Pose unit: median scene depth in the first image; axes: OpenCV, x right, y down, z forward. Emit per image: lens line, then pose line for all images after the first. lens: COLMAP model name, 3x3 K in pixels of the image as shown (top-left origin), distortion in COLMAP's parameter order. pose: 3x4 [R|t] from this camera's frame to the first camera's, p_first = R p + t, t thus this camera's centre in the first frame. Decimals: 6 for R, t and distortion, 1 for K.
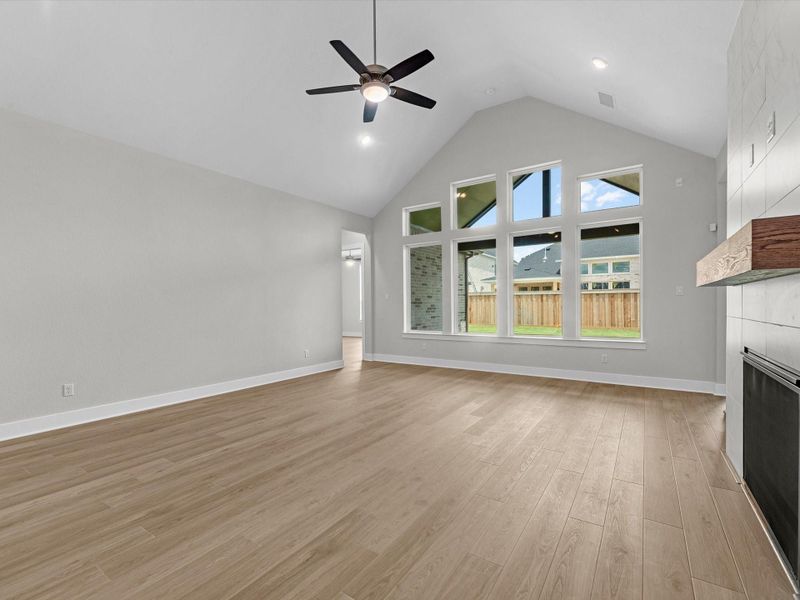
lens RADIAL K [[364.2, 0, 398.7], [0, 364.2, 308.8], [0, 0, 1]] dist [-0.002124, 0.000036]
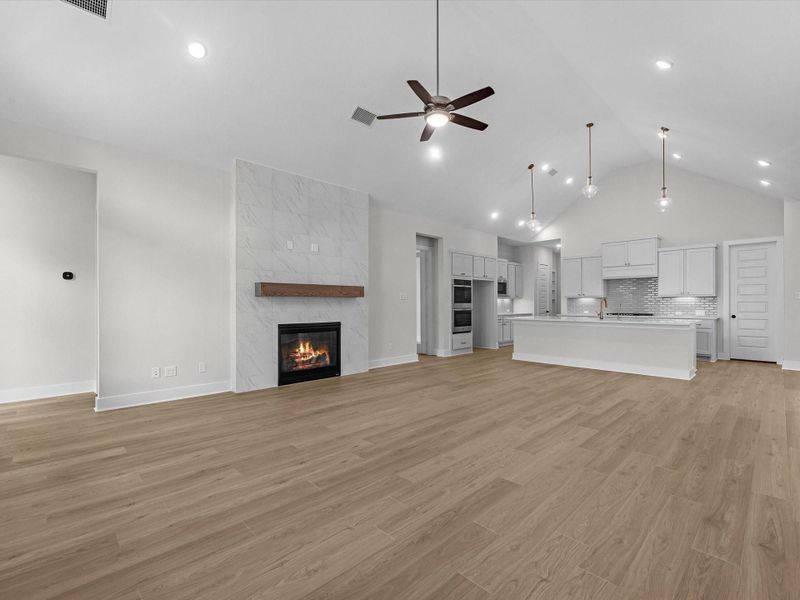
lens RADIAL K [[373.4, 0, 400.2], [0, 373.4, 305.6], [0, 0, 1]] dist [-0.001696, -0.000401]
pose [[-0.978801, 0.009418, 0.204595, -0.147311], [0.013007, 0.999784, 0.016206, -0.023646], [-0.204398, 0.018523, -0.978713, 1.772120]]
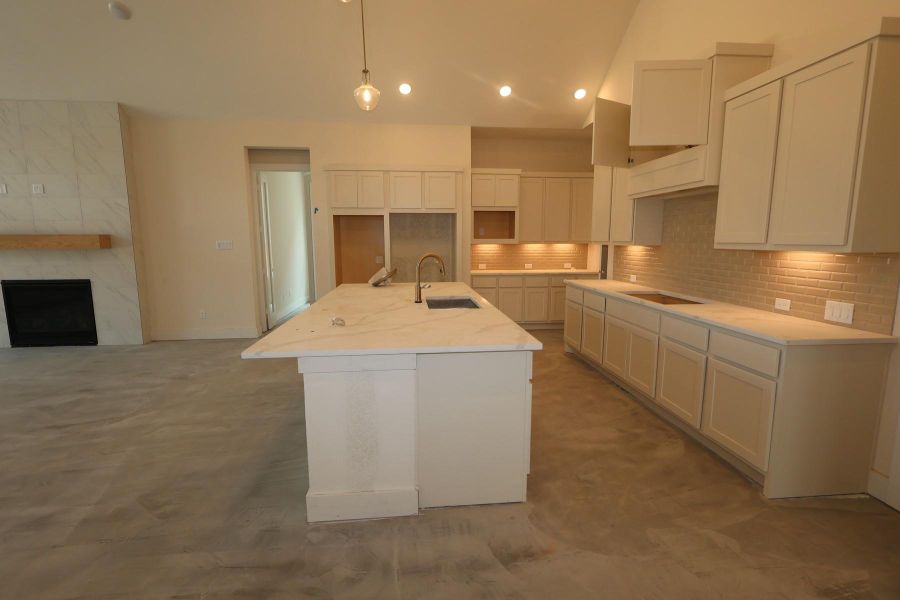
lens RADIAL K [[459.9, 0, 453.7], [0, 459.9, 303.9], [0, 0, 1]] dist [0.000973, 0.000279]
pose [[-0.632413, -0.101025, 0.768015, -1.500983], [0.020190, 0.988973, 0.146715, -0.053397], [-0.774368, 0.108290, -0.623400, 0.376482]]
